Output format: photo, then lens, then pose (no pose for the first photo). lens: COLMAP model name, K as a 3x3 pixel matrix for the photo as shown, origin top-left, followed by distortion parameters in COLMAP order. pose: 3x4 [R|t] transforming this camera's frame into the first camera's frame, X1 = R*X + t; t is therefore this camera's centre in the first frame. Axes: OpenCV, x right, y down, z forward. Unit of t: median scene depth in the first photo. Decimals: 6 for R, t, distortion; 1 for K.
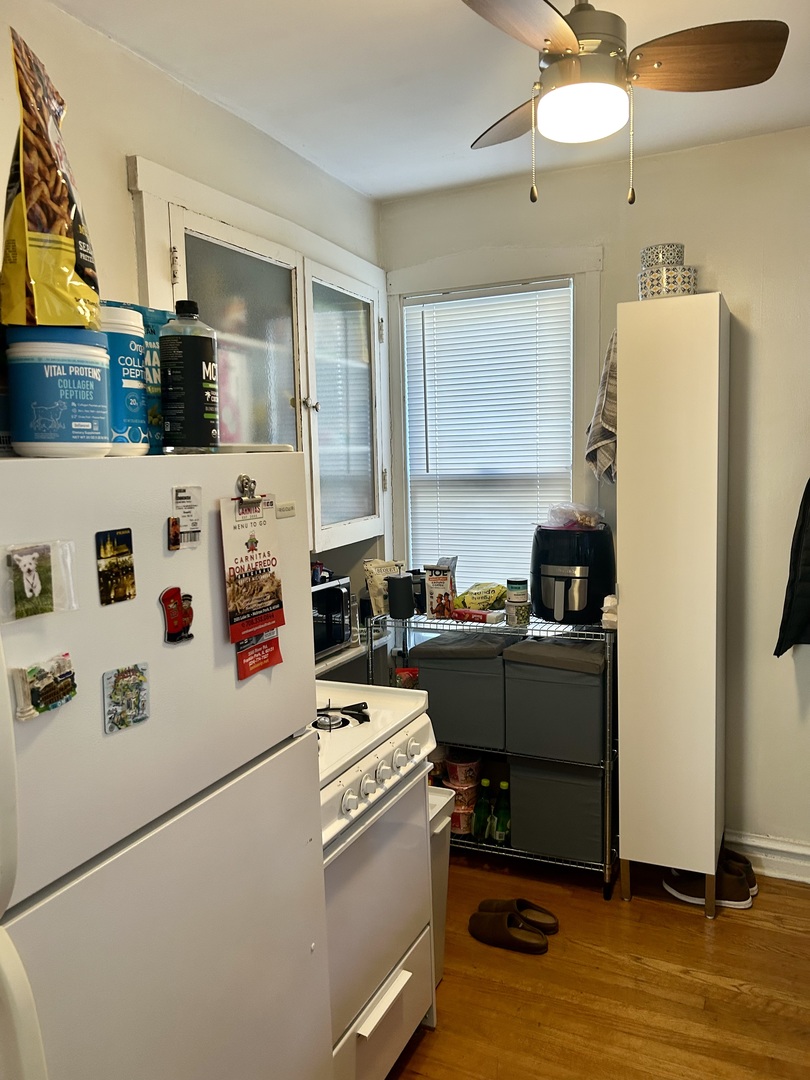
lens RADIAL K [[808.1, 0, 406.2], [0, 808.1, 541.2], [0, 0, 1]] dist [0.036814, -0.030328]
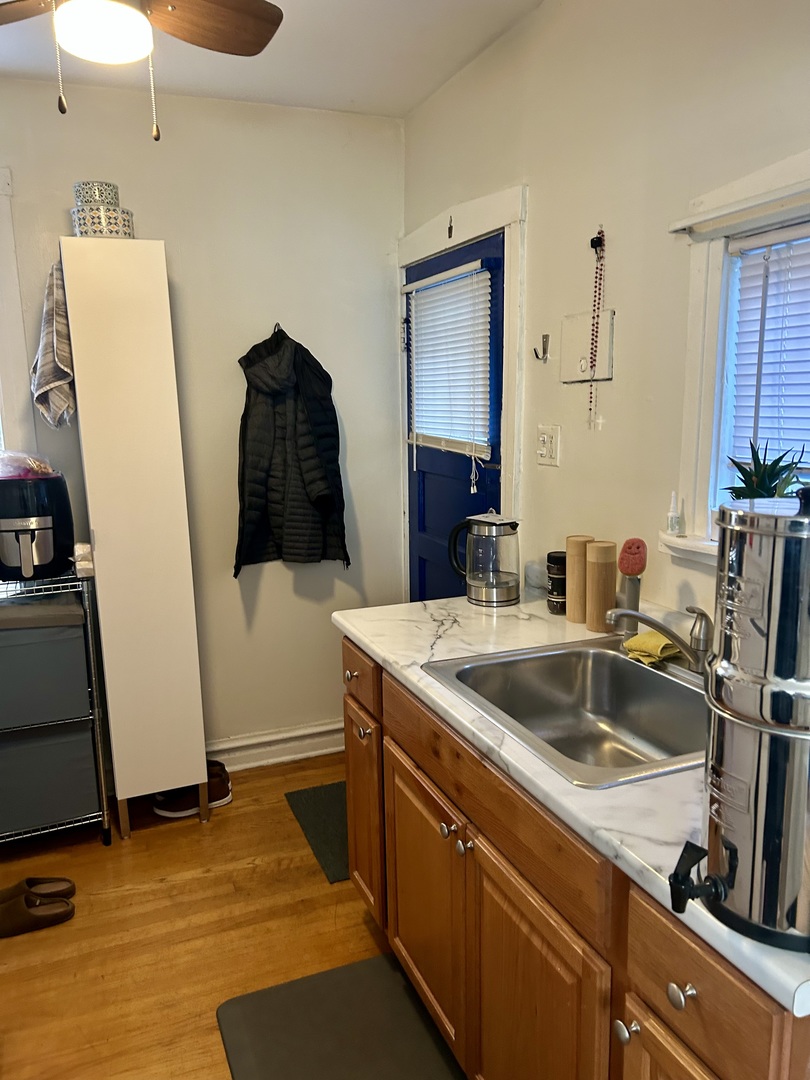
lens RADIAL K [[808.1, 0, 406.2], [0, 808.1, 539.9], [0, 0, 1]] dist [0.036814, -0.030328]
pose [[0.679860, -0.114423, 0.724361, -0.191854], [0.076057, 0.993427, 0.085541, 0.009777], [-0.729387, -0.003063, 0.684094, 0.049062]]
